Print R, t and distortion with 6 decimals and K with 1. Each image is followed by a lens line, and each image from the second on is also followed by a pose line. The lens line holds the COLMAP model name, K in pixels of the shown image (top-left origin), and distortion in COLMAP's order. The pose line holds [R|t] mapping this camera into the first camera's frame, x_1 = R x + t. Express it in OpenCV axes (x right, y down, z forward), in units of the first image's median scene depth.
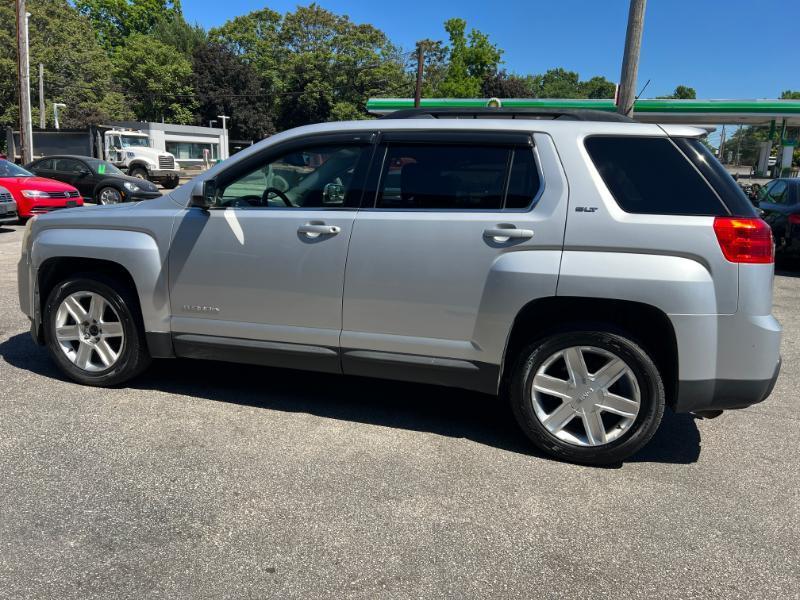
lens RADIAL K [[602.5, 0, 400.0], [0, 602.5, 300.0], [0, 0, 1]] dist [0.048682, -0.053846]
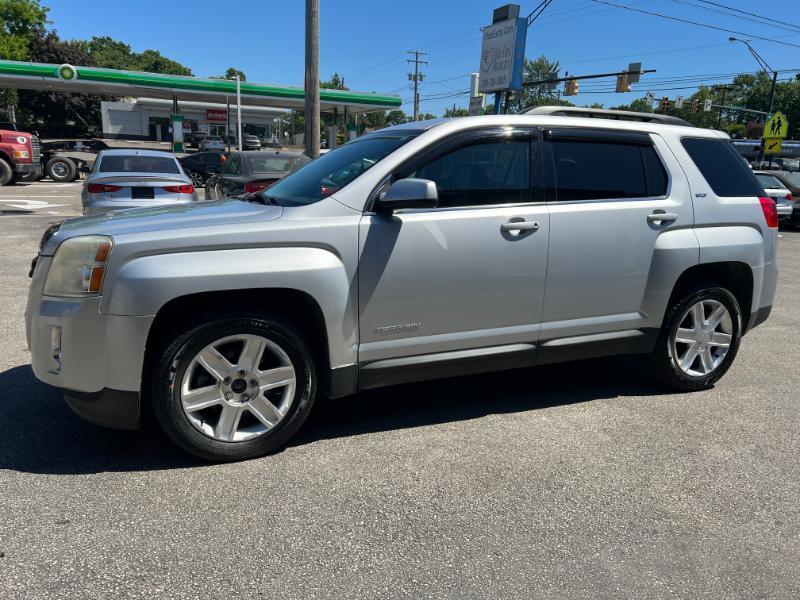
lens RADIAL K [[602.5, 0, 400.0], [0, 602.5, 300.0], [0, 0, 1]] dist [0.048682, -0.053846]
pose [[0.773600, -0.147905, 0.616171, -0.796615], [0.126593, 0.988850, 0.078426, -0.086787], [-0.620901, 0.017332, 0.783698, 0.301298]]
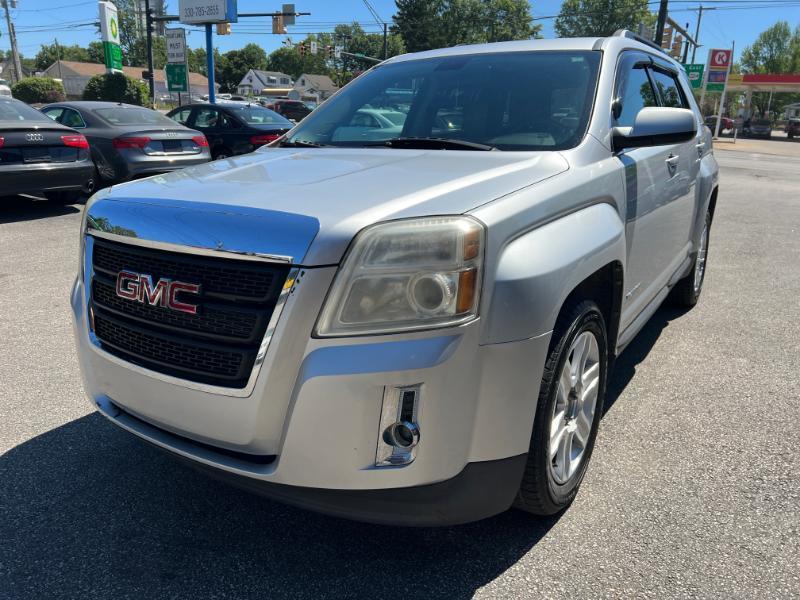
lens RADIAL K [[602.5, 0, 400.0], [0, 602.5, 300.0], [0, 0, 1]] dist [0.048682, -0.053846]
pose [[0.293950, -0.303361, 0.906402, -1.010140], [0.198399, 0.947009, 0.252610, -0.201847], [-0.935003, 0.105575, 0.338560, 0.951419]]
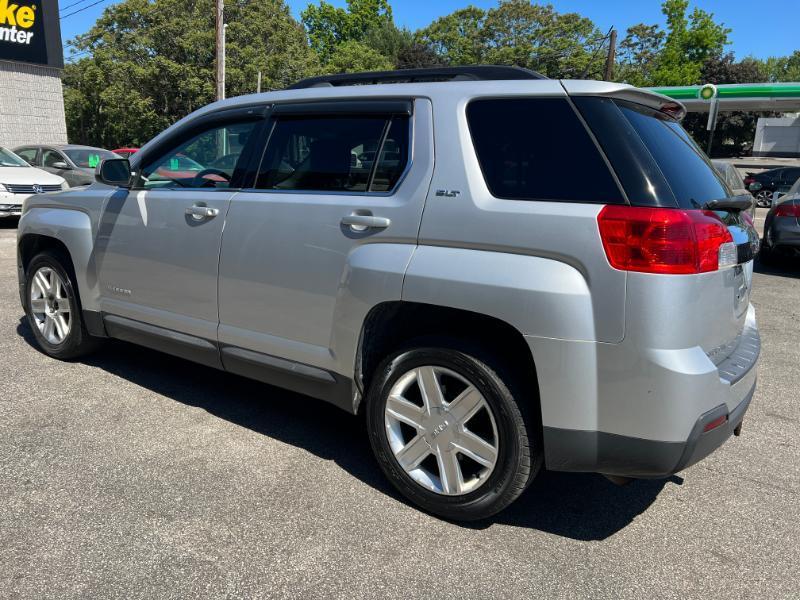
lens RADIAL K [[602.5, 0, 400.0], [0, 602.5, 300.0], [0, 0, 1]] dist [0.048682, -0.053846]
pose [[0.946441, 0.069895, -0.315221, 0.393756], [-0.068572, 0.997529, 0.015300, -0.015104], [0.315511, 0.007135, 0.948895, 0.188727]]
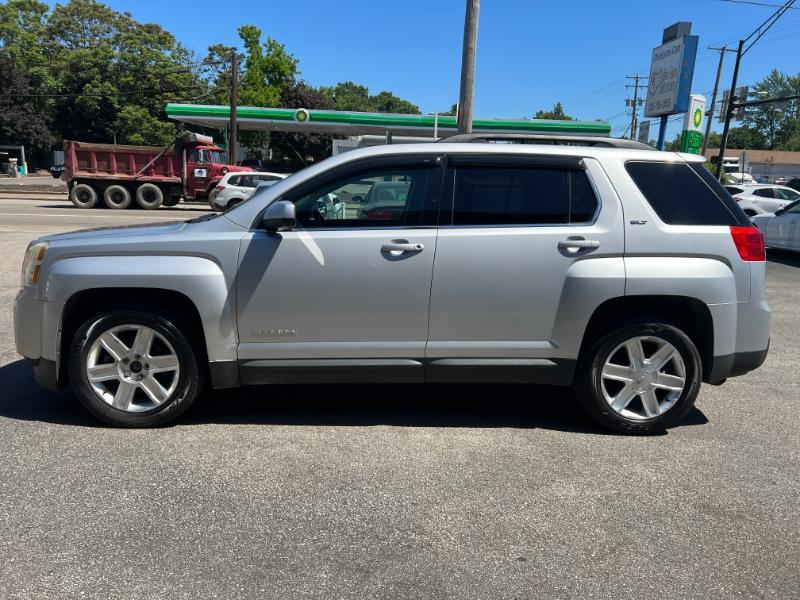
lens RADIAL K [[602.5, 0, 400.0], [0, 602.5, 300.0], [0, 0, 1]] dist [0.048682, -0.053846]
pose [[0.945270, -0.065066, 0.319736, -0.417133], [0.069517, 0.997578, -0.002512, -0.020057], [-0.318798, 0.024601, 0.947503, 0.010879]]
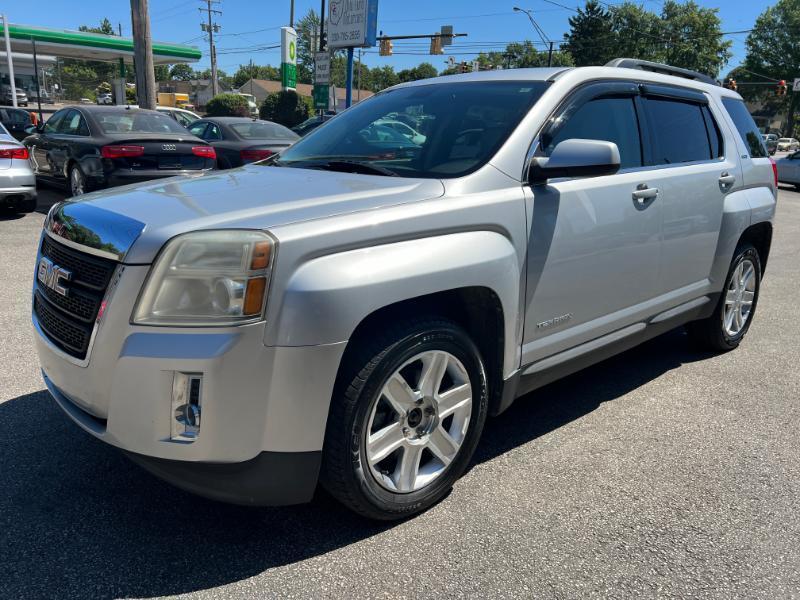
lens RADIAL K [[602.5, 0, 400.0], [0, 602.5, 300.0], [0, 0, 1]] dist [0.048682, -0.053846]
pose [[0.530870, -0.241050, 0.812448, -0.946100], [0.159487, 0.969981, 0.183578, -0.161654], [-0.832311, 0.032119, 0.553378, 0.703348]]
